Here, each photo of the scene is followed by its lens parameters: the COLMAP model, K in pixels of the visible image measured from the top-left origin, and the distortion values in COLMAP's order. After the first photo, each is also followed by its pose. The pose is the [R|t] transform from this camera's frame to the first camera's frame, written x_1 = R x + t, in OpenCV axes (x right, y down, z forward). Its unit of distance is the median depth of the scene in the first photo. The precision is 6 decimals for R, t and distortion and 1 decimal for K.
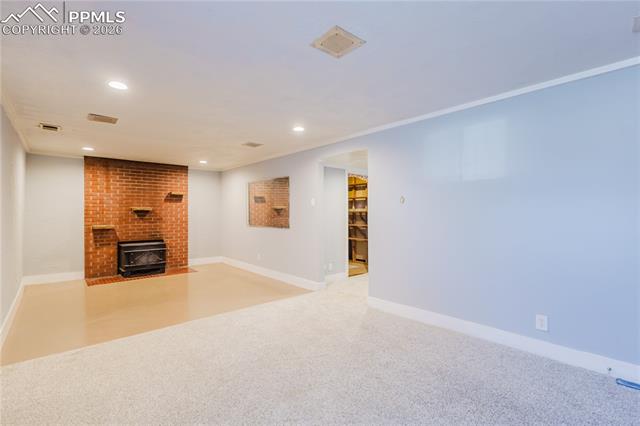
lens RADIAL K [[296.1, 0, 320.8], [0, 296.1, 210.1], [0, 0, 1]] dist [0.004753, 0.002878]
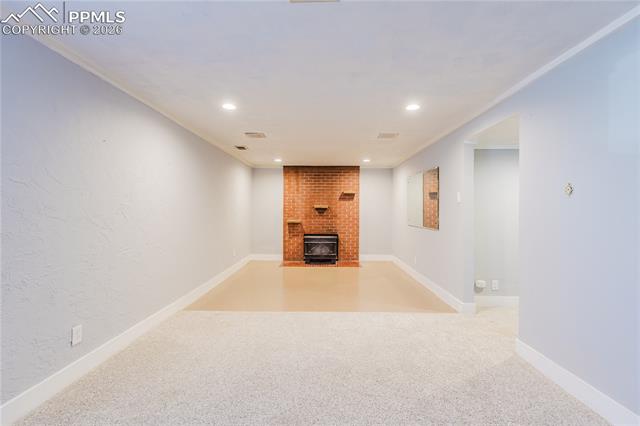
lens RADIAL K [[296.1, 0, 320.4], [0, 296.1, 210.7], [0, 0, 1]] dist [0.004753, 0.002878]
pose [[0.736551, 0.006075, -0.676355, 0.189272], [0.000433, 0.999955, 0.009453, 0.000723], [0.676382, -0.007256, 0.736515, 0.151005]]
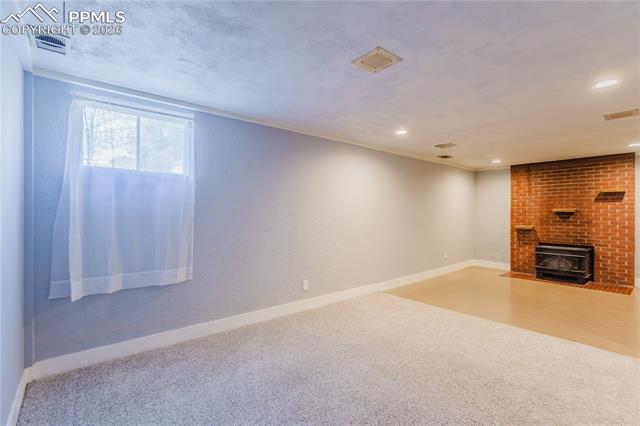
lens RADIAL K [[296.1, 0, 319.6], [0, 296.1, 211.0], [0, 0, 1]] dist [0.004753, 0.002878]
pose [[-0.027761, -0.002662, -0.999611, 0.375108], [0.006577, 0.999974, -0.002846, -0.005254], [0.999593, -0.006653, -0.027742, 0.268306]]
